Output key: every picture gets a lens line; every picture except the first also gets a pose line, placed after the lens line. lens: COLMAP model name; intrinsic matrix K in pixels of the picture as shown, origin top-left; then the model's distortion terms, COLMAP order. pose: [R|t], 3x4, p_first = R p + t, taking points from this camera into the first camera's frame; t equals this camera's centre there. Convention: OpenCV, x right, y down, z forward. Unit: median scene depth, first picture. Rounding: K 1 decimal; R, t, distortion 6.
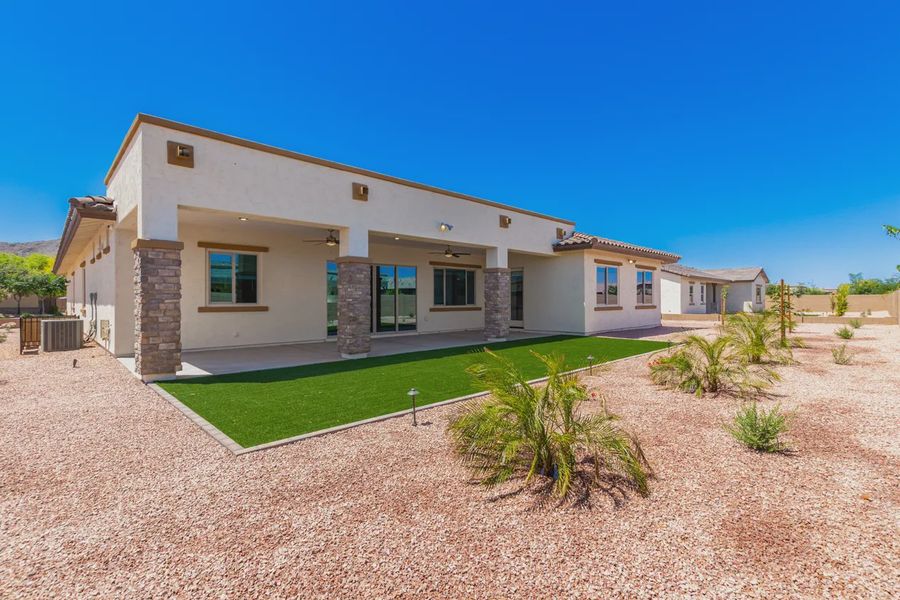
lens RADIAL K [[417.8, 0, 449.8], [0, 417.8, 299.7], [0, 0, 1]] dist [0.009181, -0.004275]
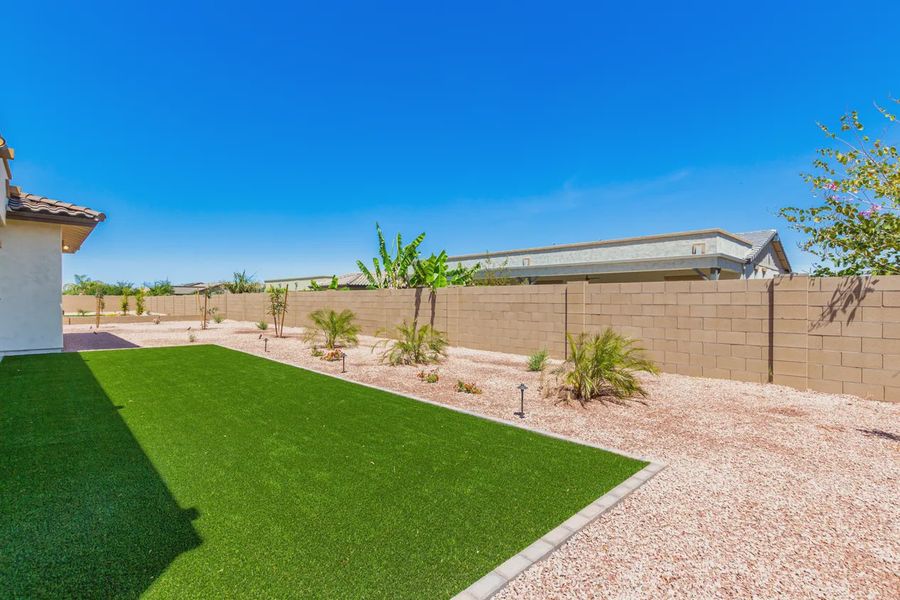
lens RADIAL K [[417.8, 0, 449.3], [0, 417.8, 300.9], [0, 0, 1]] dist [0.009181, -0.004275]
pose [[0.012632, 0.003936, 0.999912, -0.599152], [-0.005338, 0.999978, -0.003869, 0.005927], [-0.999906, -0.005288, 0.012653, 0.611576]]
